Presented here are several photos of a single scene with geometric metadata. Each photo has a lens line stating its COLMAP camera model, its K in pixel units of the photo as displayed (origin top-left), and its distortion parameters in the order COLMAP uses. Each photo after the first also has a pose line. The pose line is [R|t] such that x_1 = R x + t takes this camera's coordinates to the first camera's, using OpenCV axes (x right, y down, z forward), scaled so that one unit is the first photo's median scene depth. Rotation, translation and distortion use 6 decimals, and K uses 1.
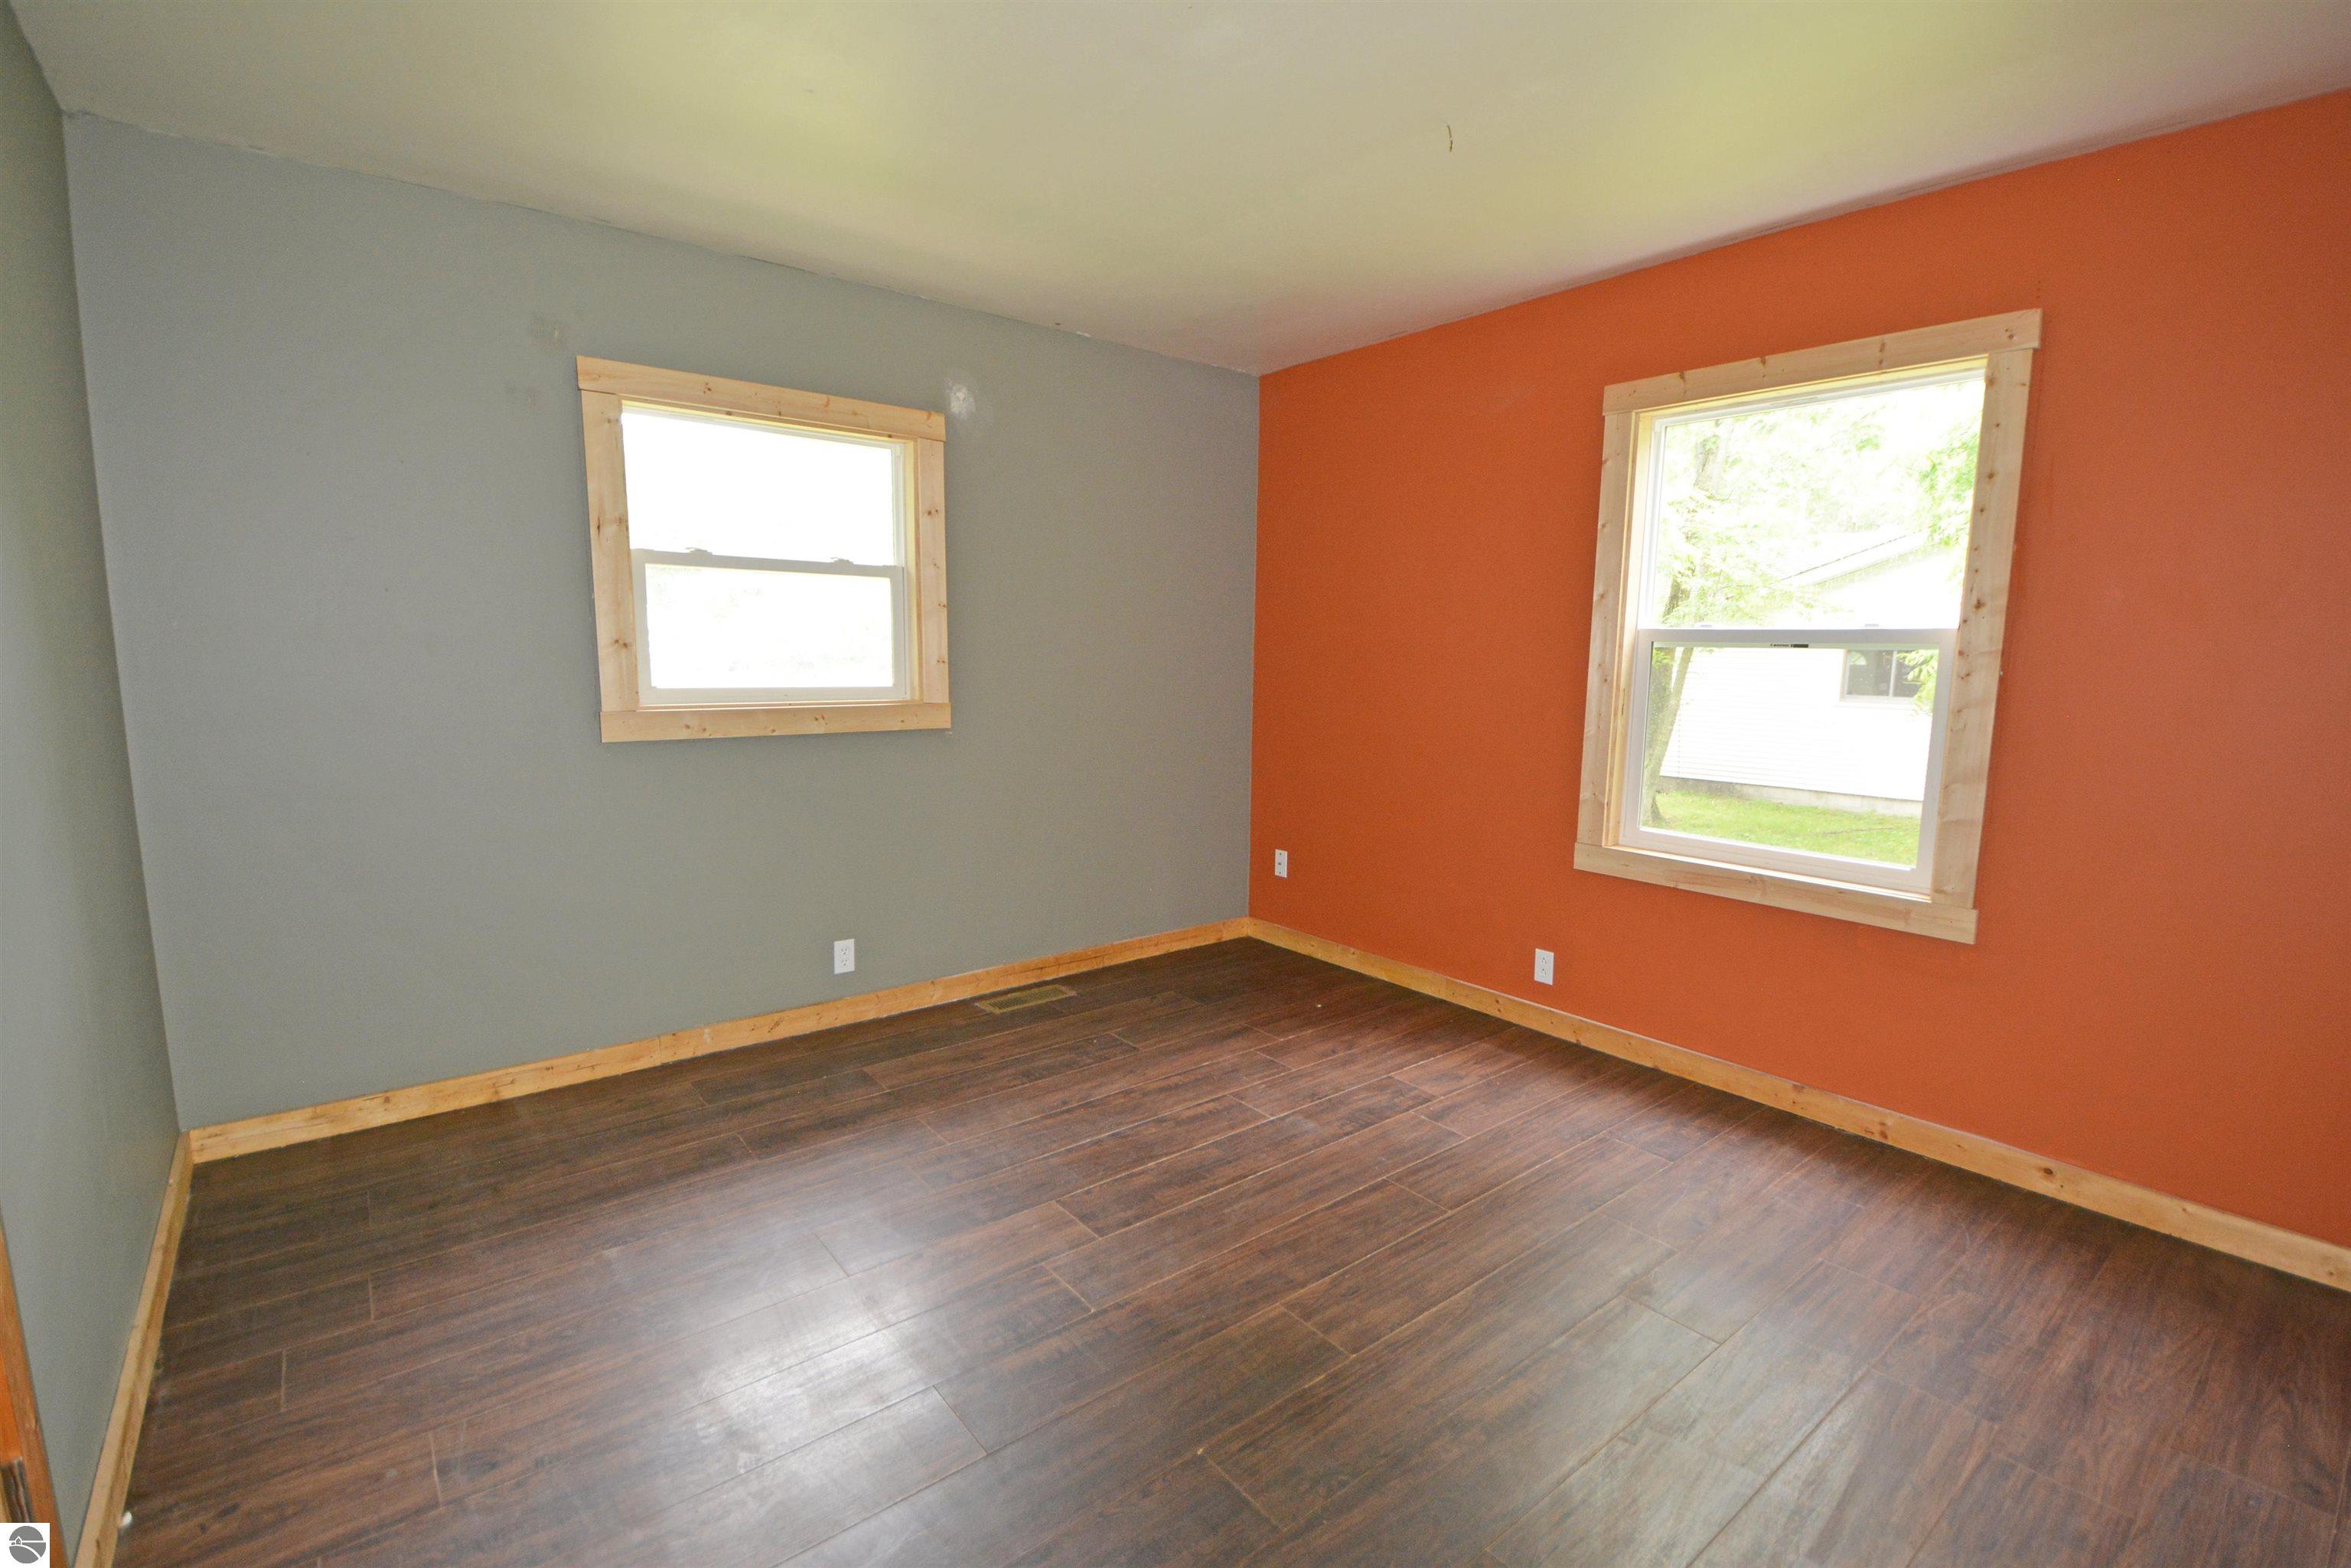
lens RADIAL K [[1062.4, 0, 1181.5], [0, 1062.4, 787.4], [0, 0, 1]] dist [0.001602, -0.000010]
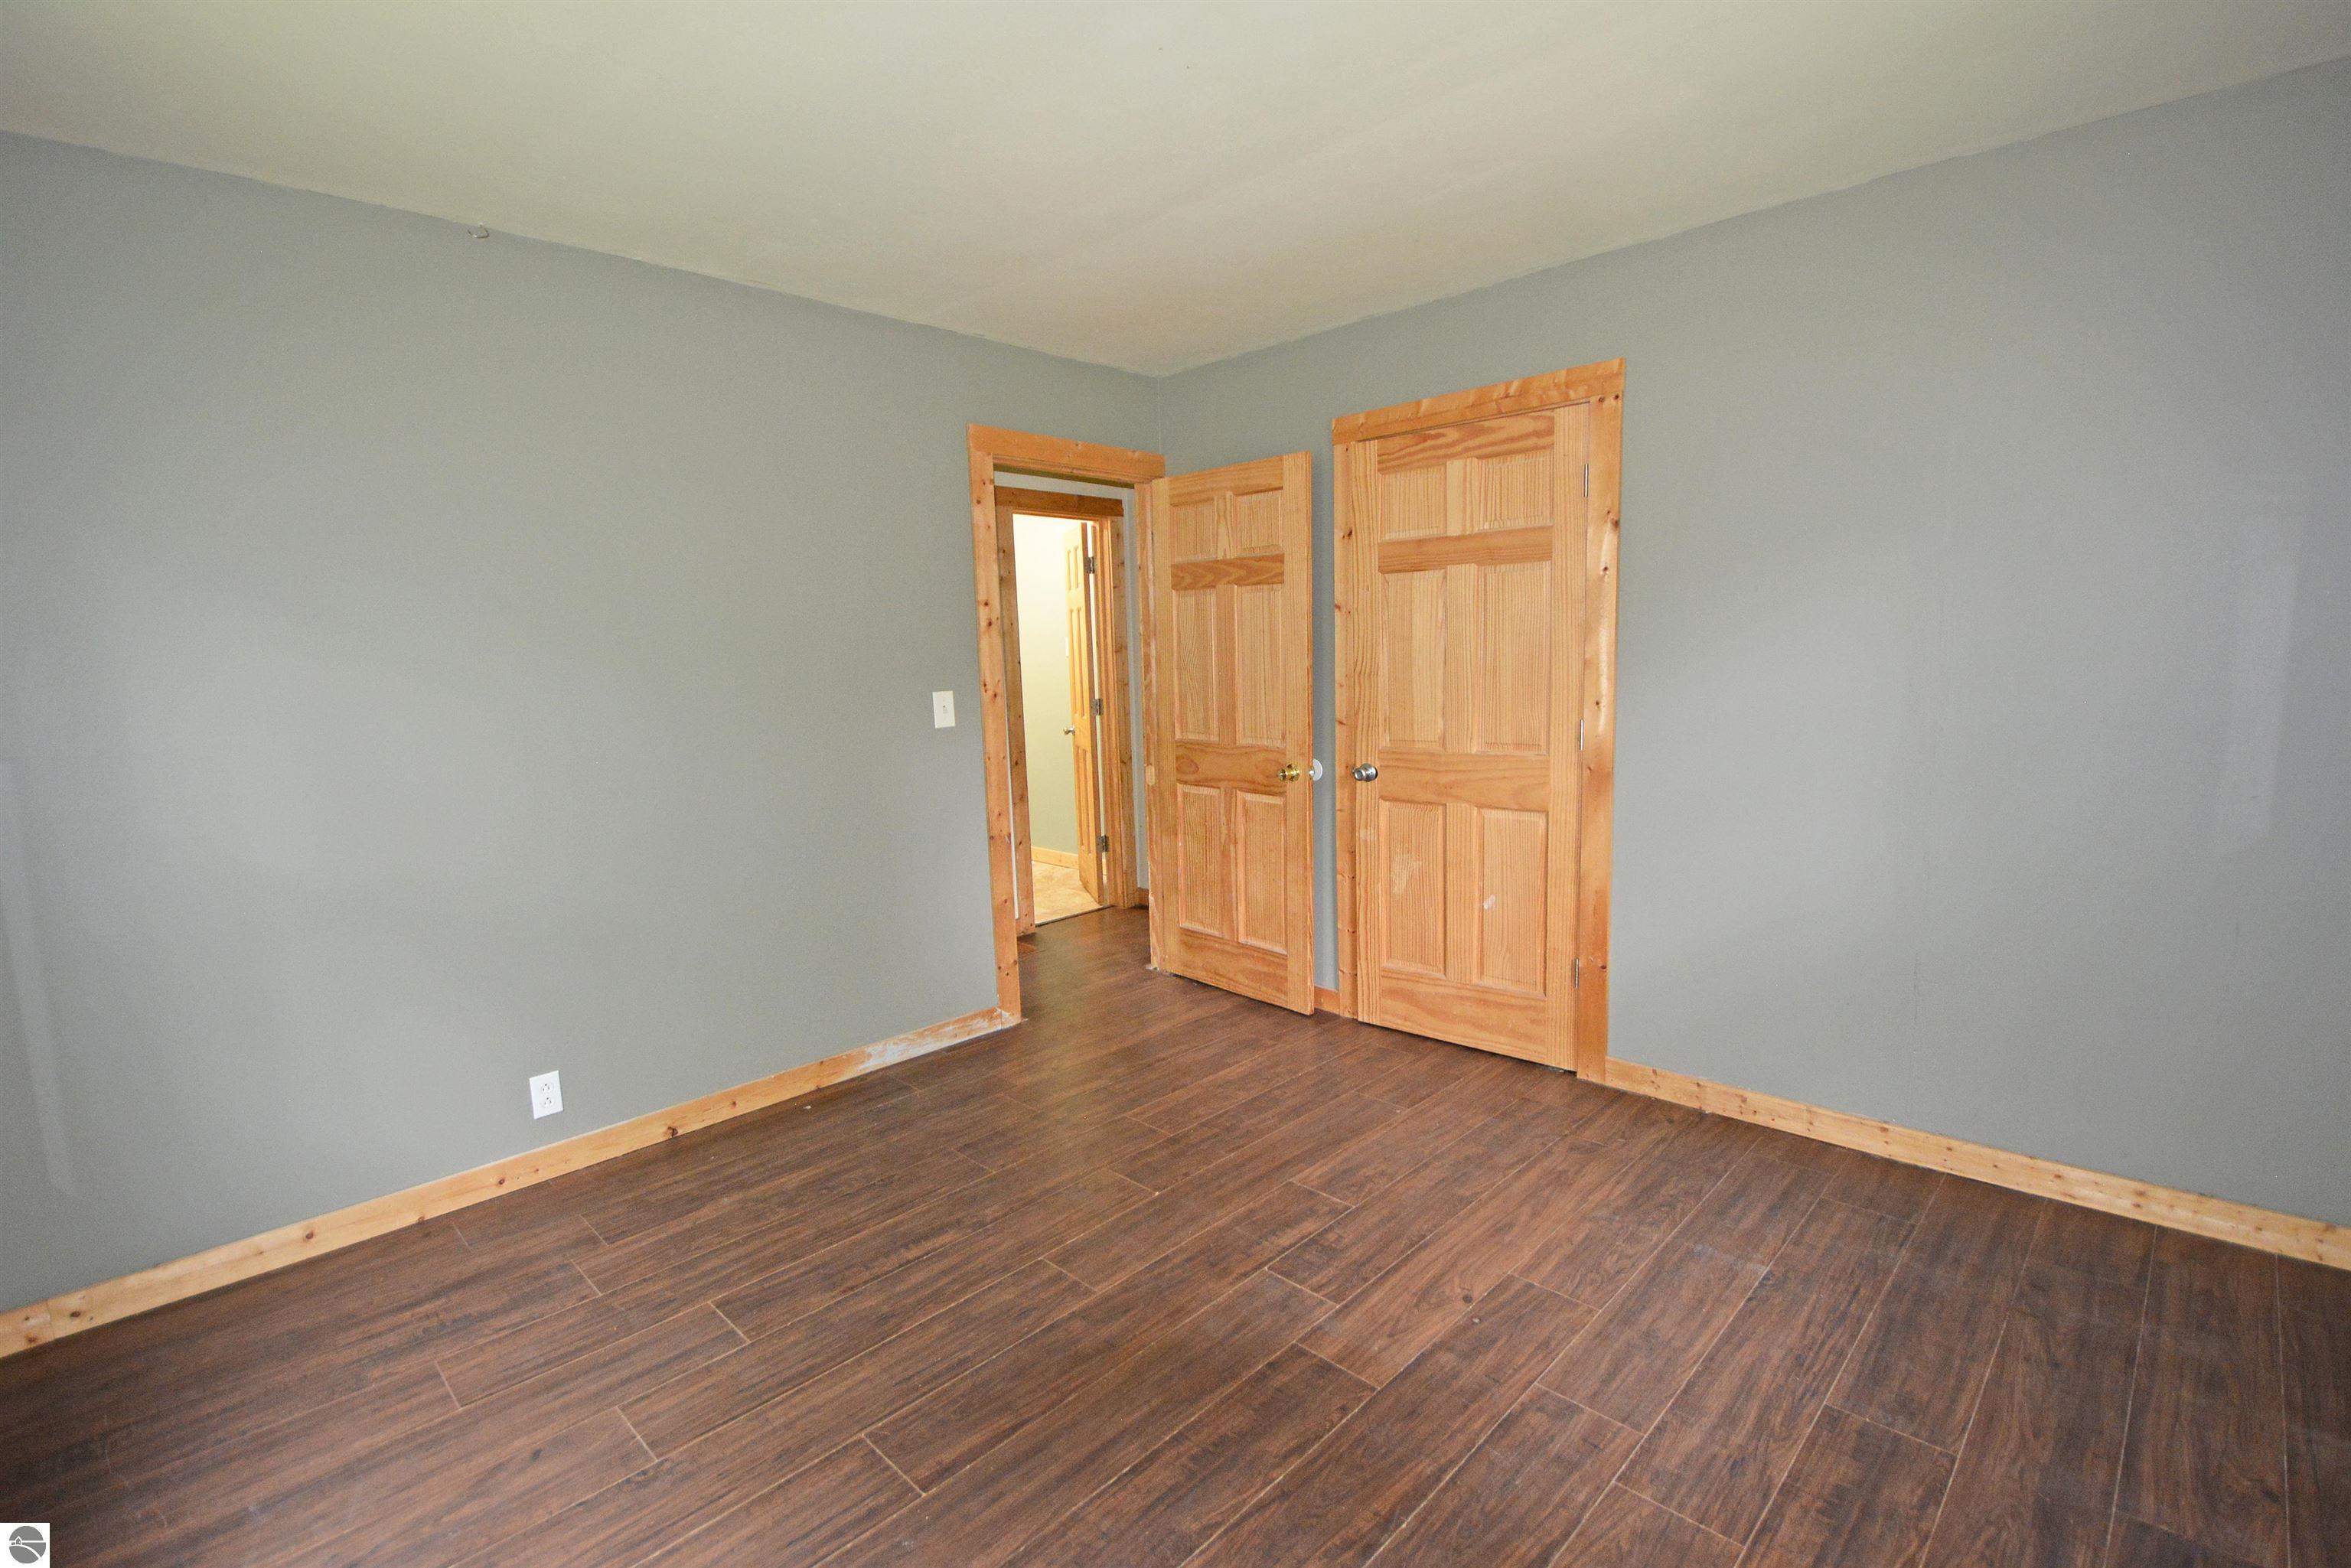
lens RADIAL K [[1062.4, 0, 1183.9], [0, 1062.4, 786.3], [0, 0, 1]] dist [0.001602, -0.000010]
pose [[-0.992034, 0.032404, -0.121731, 0.104210], [-0.000866, 0.964571, 0.263824, -0.248553], [0.125967, 0.261827, -0.956859, 1.648354]]
